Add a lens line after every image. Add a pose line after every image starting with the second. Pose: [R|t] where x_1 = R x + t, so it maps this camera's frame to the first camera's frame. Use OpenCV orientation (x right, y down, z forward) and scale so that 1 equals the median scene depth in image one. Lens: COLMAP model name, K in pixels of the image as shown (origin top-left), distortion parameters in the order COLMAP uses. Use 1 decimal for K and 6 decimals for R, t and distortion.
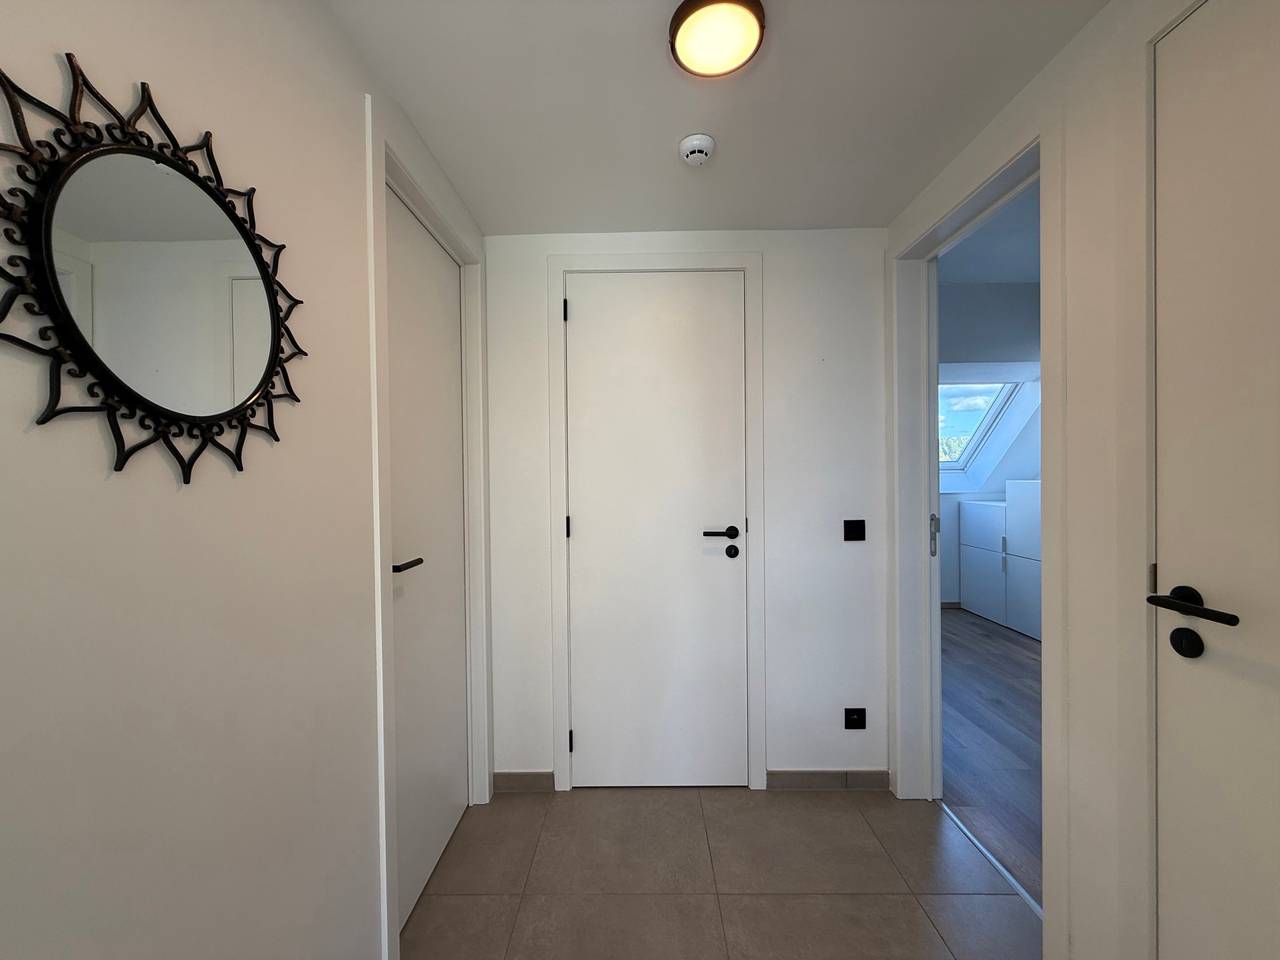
lens RADIAL K [[509.1, 0, 629.4], [0, 509.1, 472.6], [0, 0, 1]] dist [0.000742, -0.000076]
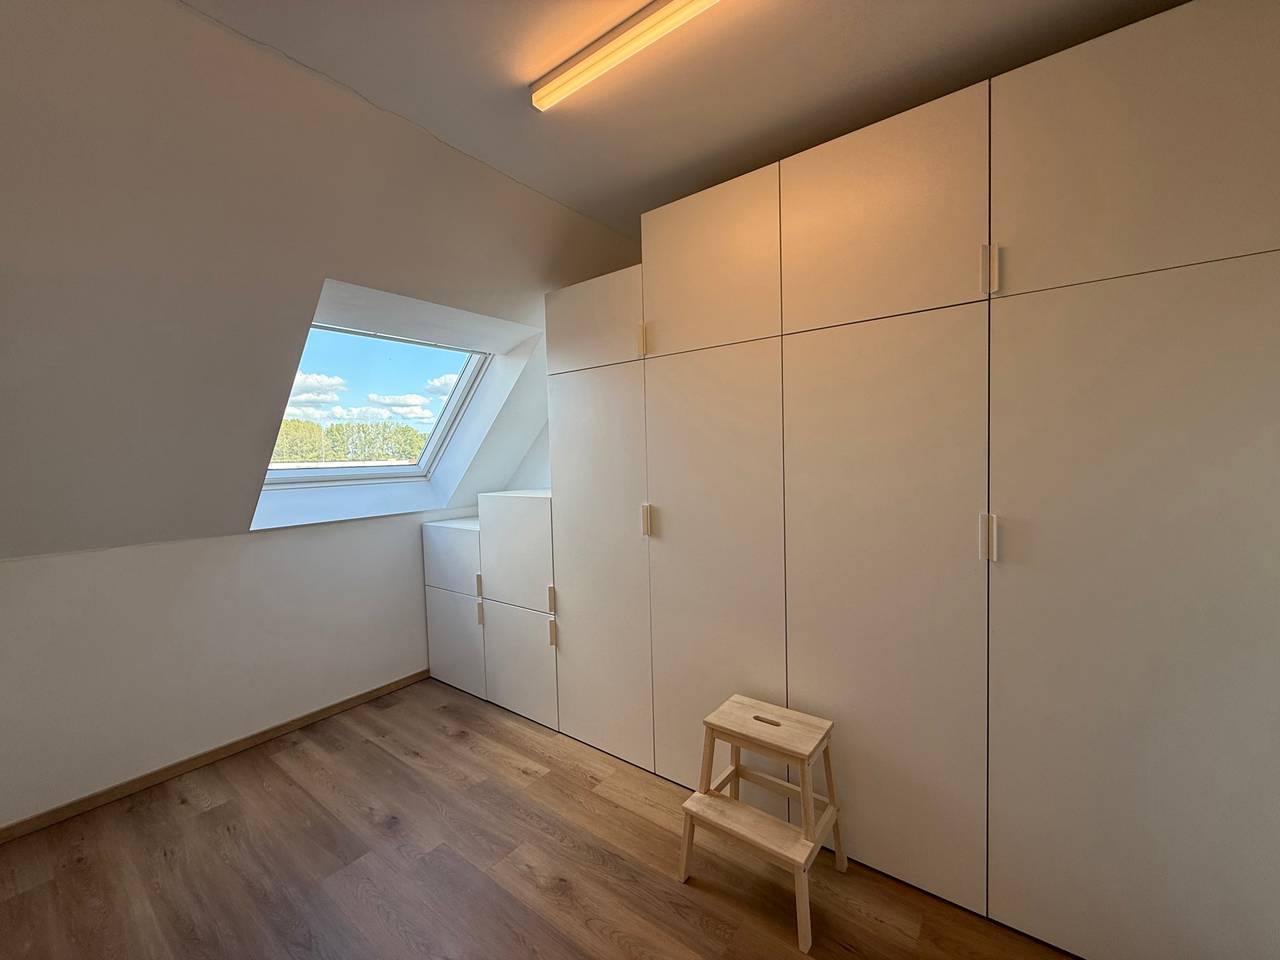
lens RADIAL K [[509.1, 0, 641.1], [0, 509.1, 482.9], [0, 0, 1]] dist [0.000742, -0.000076]
pose [[0.579560, -0.046593, 0.813596, 0.295855], [0.025474, 0.998912, 0.039059, -0.019461], [-0.814531, -0.001912, 0.580117, 0.405543]]
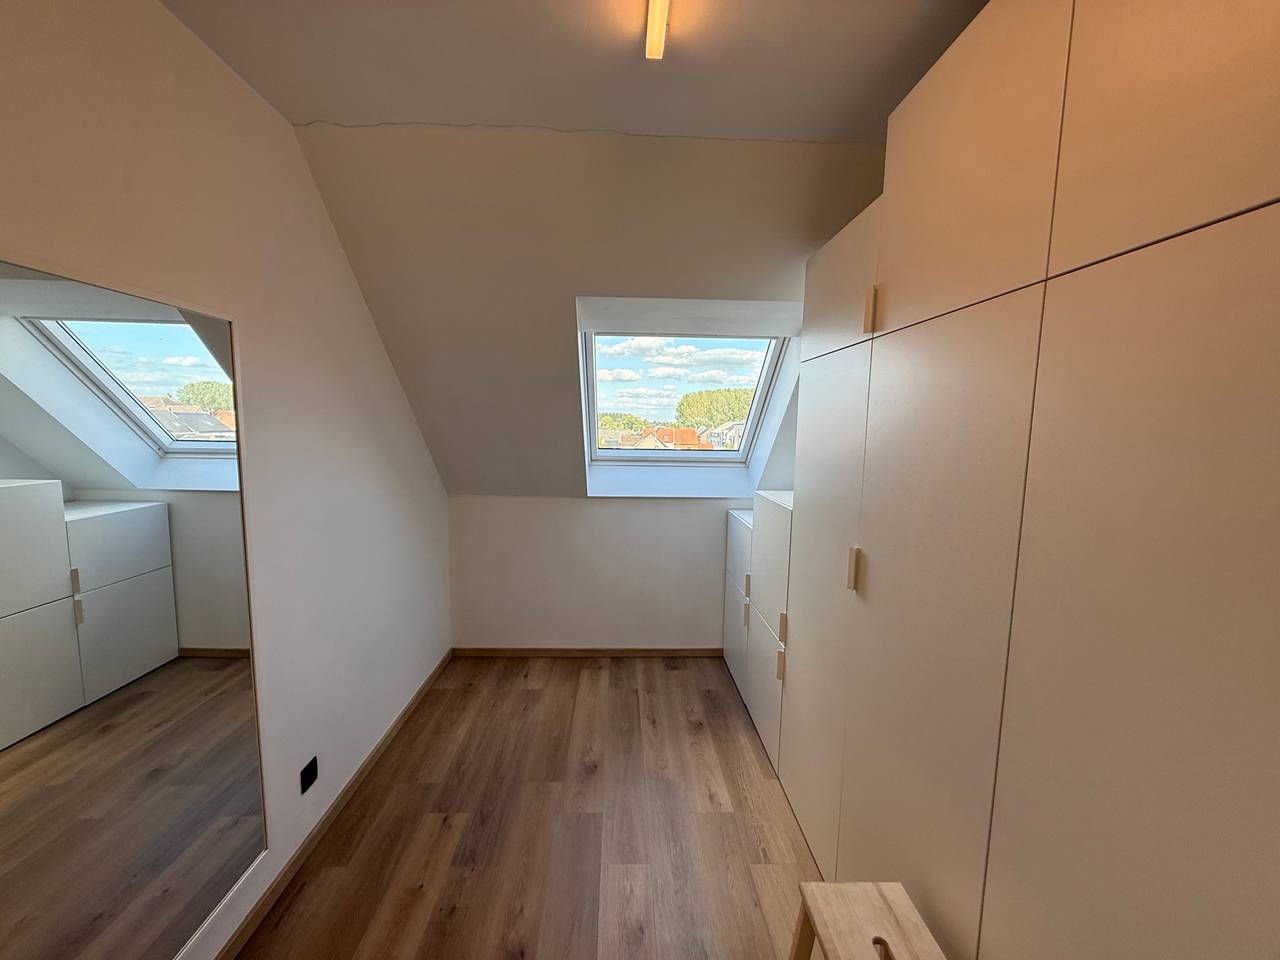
lens RADIAL K [[509.1, 0, 642.4], [0, 509.1, 479.4], [0, 0, 1]] dist [0.000742, -0.000076]
pose [[0.997014, 0.027547, 0.072134, 0.532840], [-0.034375, 0.994864, 0.095201, -0.053531], [-0.069141, -0.097396, 0.992841, 0.353784]]
